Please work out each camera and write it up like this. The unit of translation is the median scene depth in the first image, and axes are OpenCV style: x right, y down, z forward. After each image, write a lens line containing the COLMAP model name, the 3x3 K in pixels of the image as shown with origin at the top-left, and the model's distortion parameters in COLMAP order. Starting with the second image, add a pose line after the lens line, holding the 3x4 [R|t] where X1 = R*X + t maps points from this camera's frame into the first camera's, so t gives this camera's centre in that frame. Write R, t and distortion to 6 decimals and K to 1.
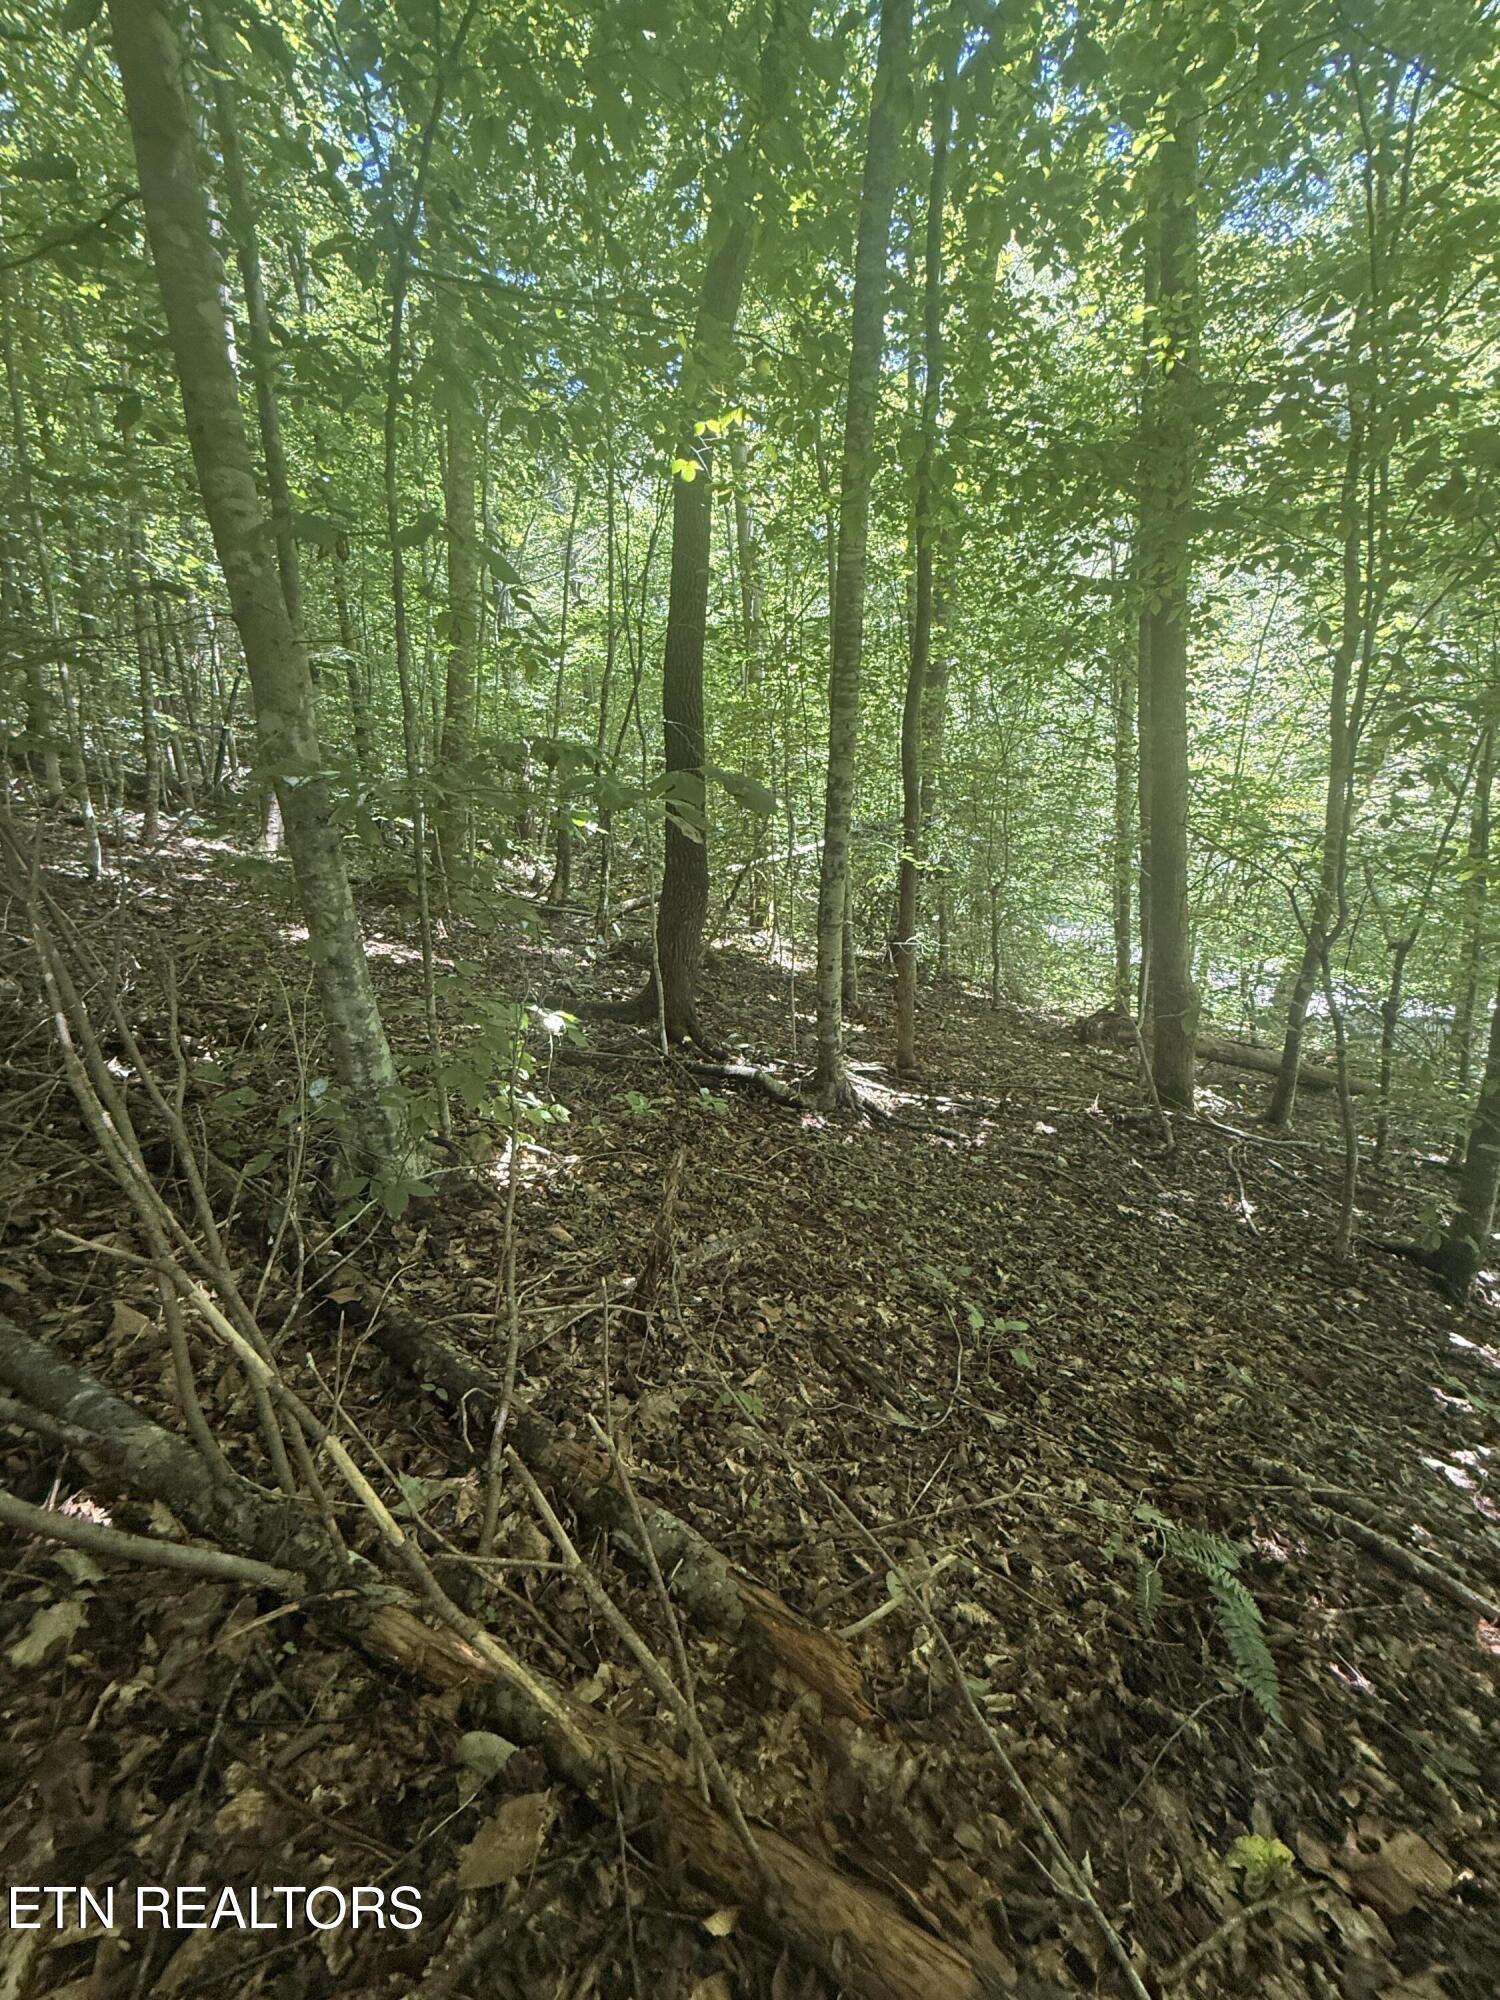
lens RADIAL K [[799.0, 0, 737.4], [0, 799.0, 992.0], [0, 0, 1]] dist [-0.000724, 0.000028]
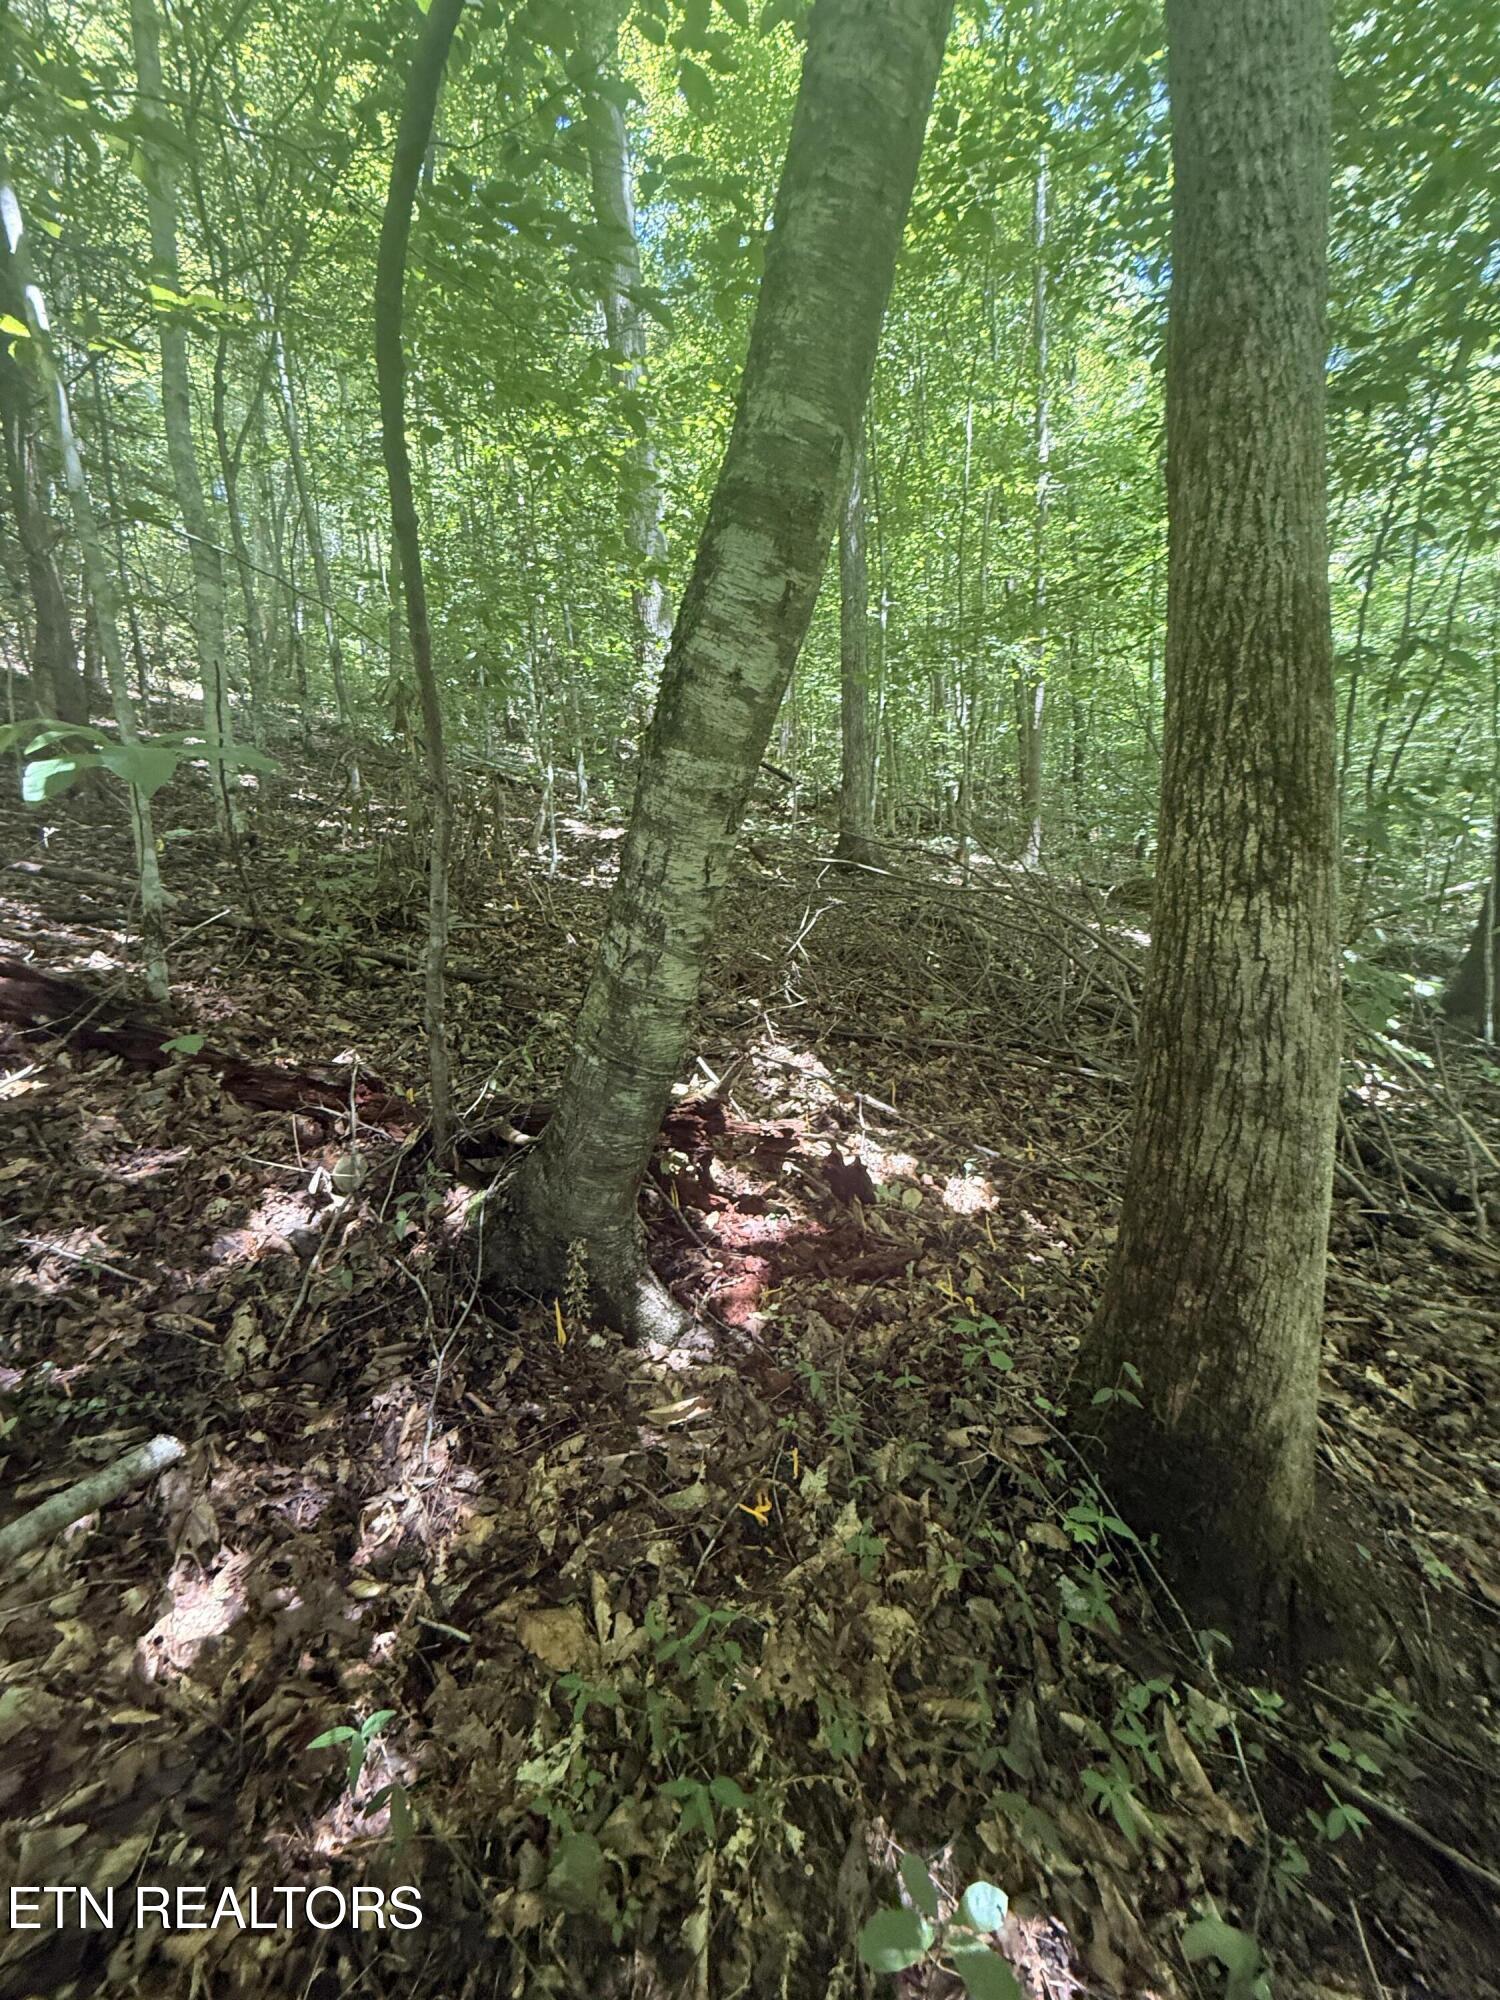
lens RADIAL K [[799.0, 0, 749.8], [0, 799.0, 997.5], [0, 0, 1]] dist [-0.000724, 0.000028]
pose [[0.734771, 0.084033, -0.673090, -0.056877], [-0.088699, 0.995679, 0.027480, 0.039535], [0.672491, 0.039510, 0.739050, -0.229212]]
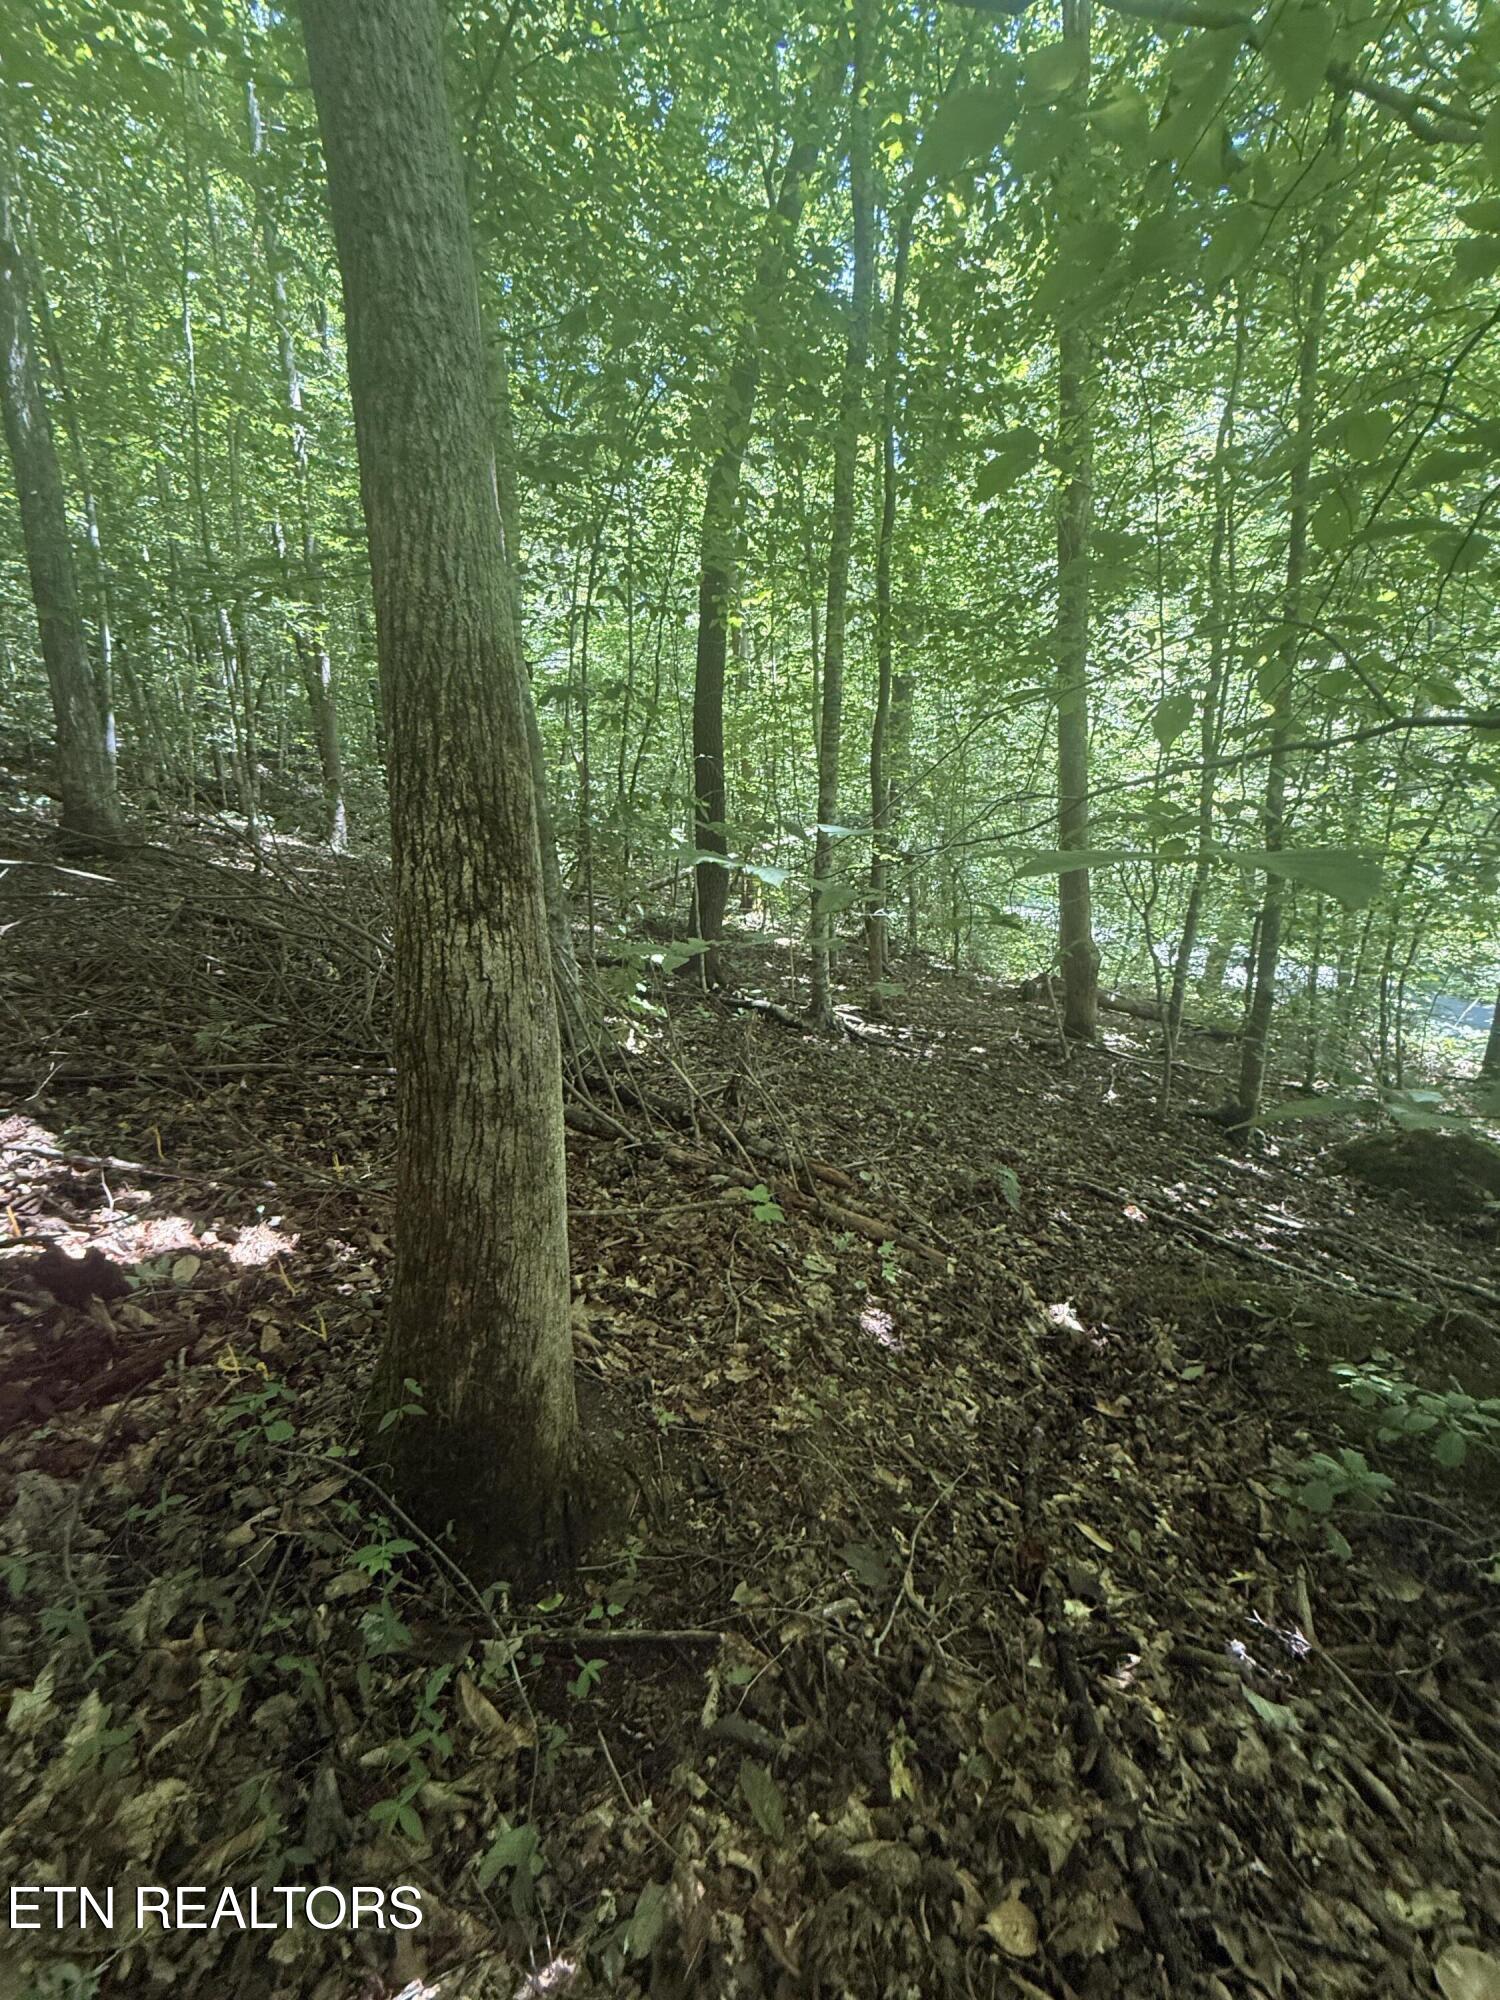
lens RADIAL K [[799.0, 0, 754.8], [0, 799.0, 997.2], [0, 0, 1]] dist [-0.000724, 0.000028]
pose [[0.998760, -0.015553, 0.047295, -0.038430], [0.014418, 0.999602, 0.024246, 0.028205], [-0.047653, -0.023534, 0.998587, -0.225894]]
